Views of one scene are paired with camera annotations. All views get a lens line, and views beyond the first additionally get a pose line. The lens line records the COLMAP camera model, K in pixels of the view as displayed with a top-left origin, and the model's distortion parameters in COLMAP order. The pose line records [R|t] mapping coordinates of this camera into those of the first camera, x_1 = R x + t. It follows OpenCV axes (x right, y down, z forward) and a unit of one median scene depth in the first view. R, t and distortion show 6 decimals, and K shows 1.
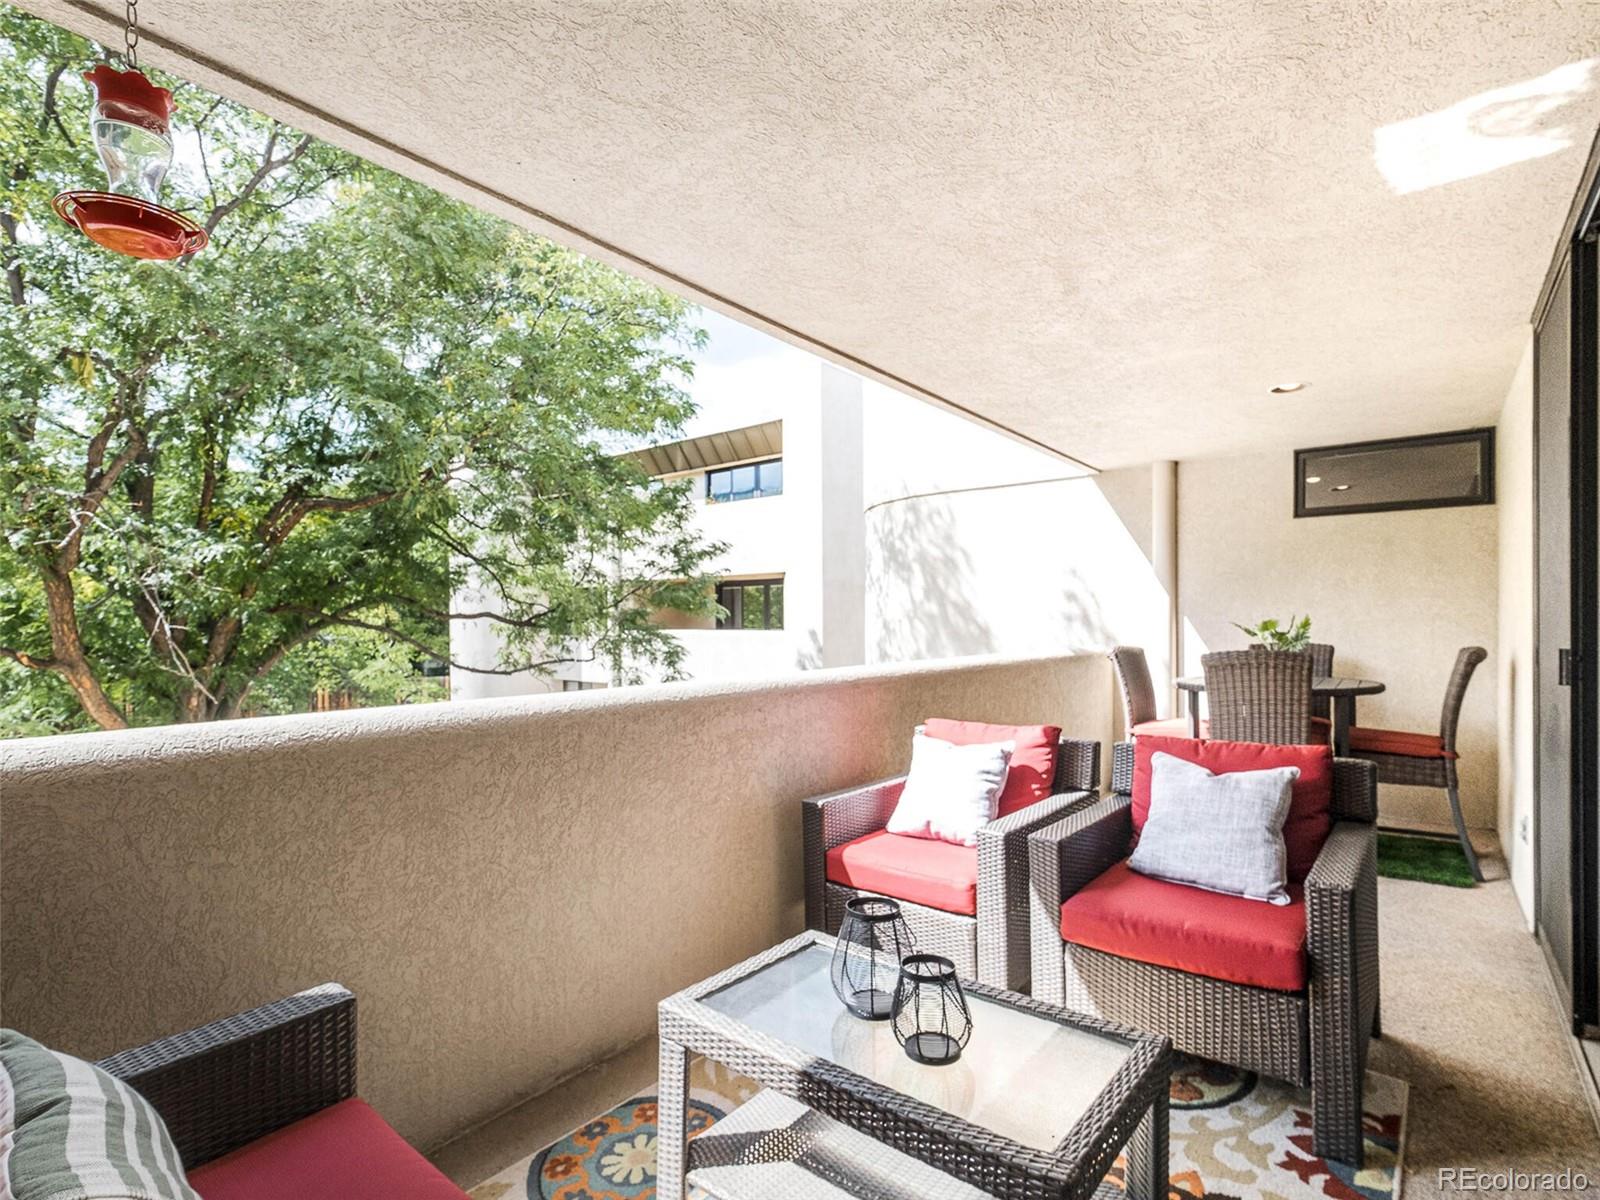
lens RADIAL K [[786.8, 0, 783.0], [0, 786.8, 622.7], [0, 0, 1]] dist [-0.001261, -0.000388]
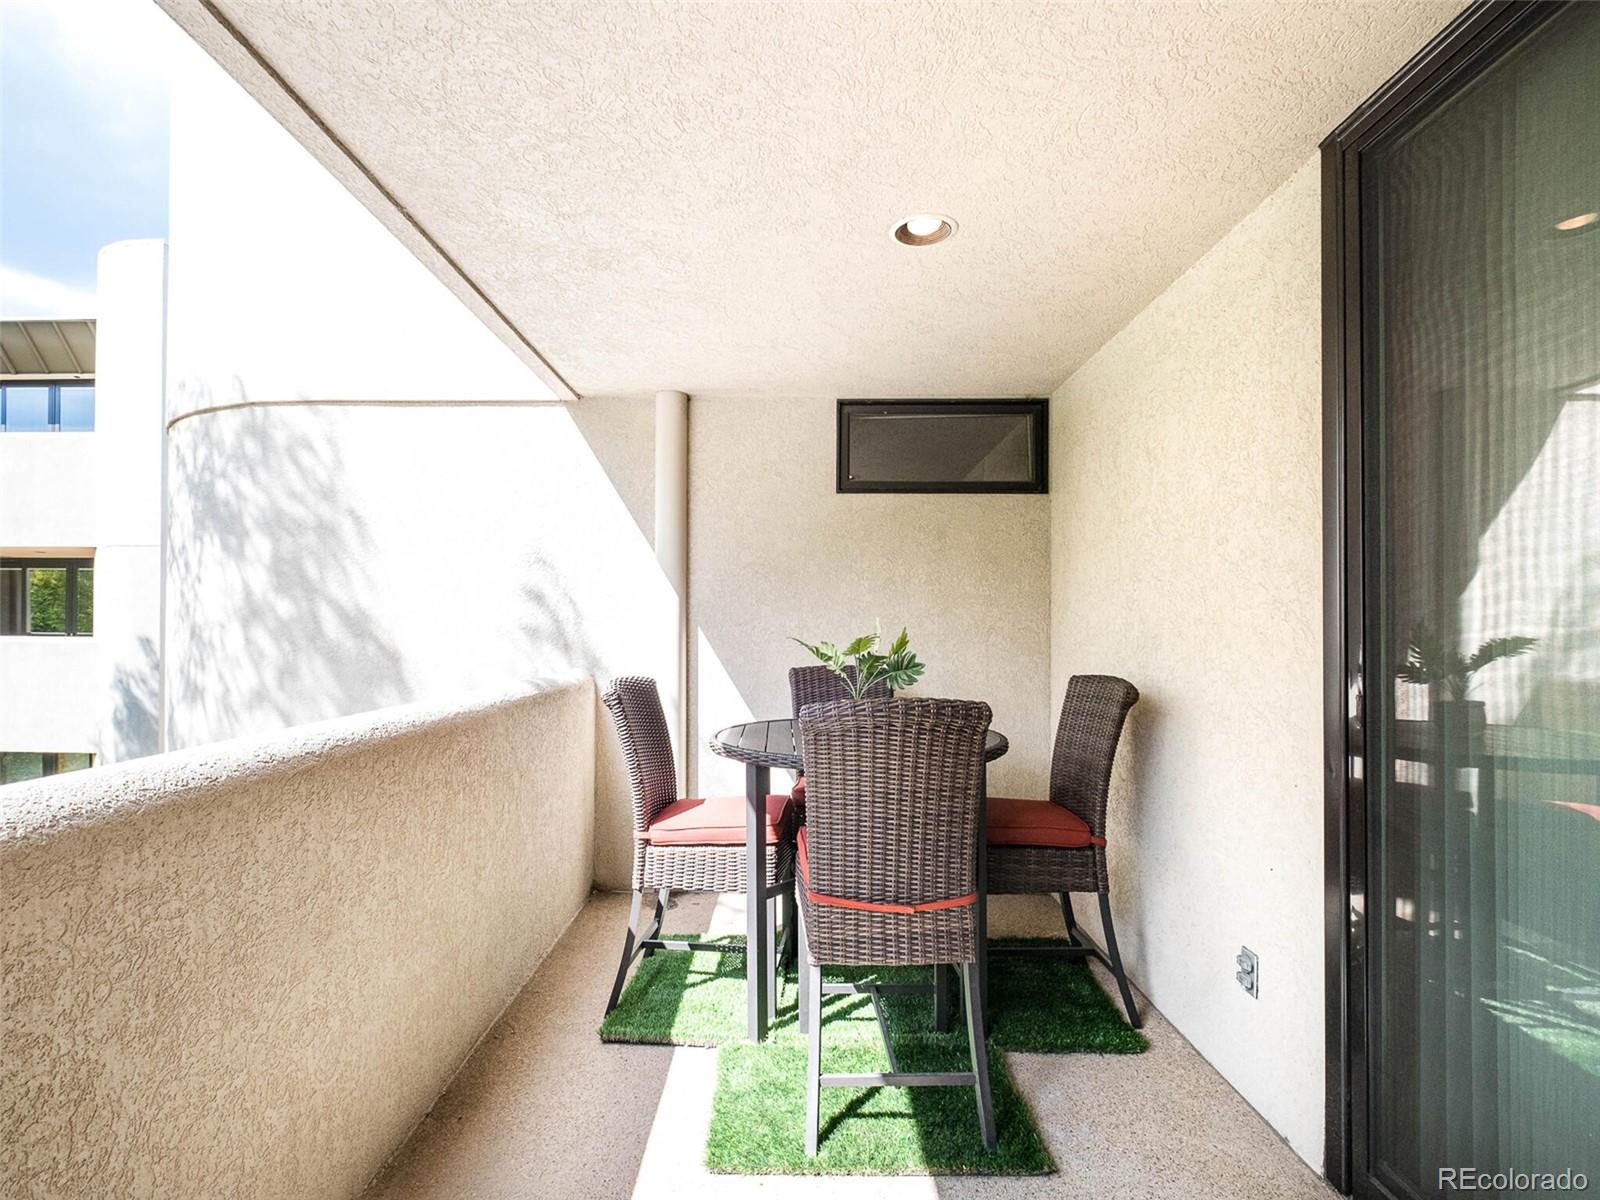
lens RADIAL K [[786.8, 0, 783.0], [0, 786.8, 622.7], [0, 0, 1]] dist [-0.001261, -0.000388]
pose [[0.780275, 0.010874, 0.625342, 0.144926], [-0.007807, 0.999940, -0.007647, -0.006624], [-0.625388, 0.001085, 0.780313, 0.426111]]
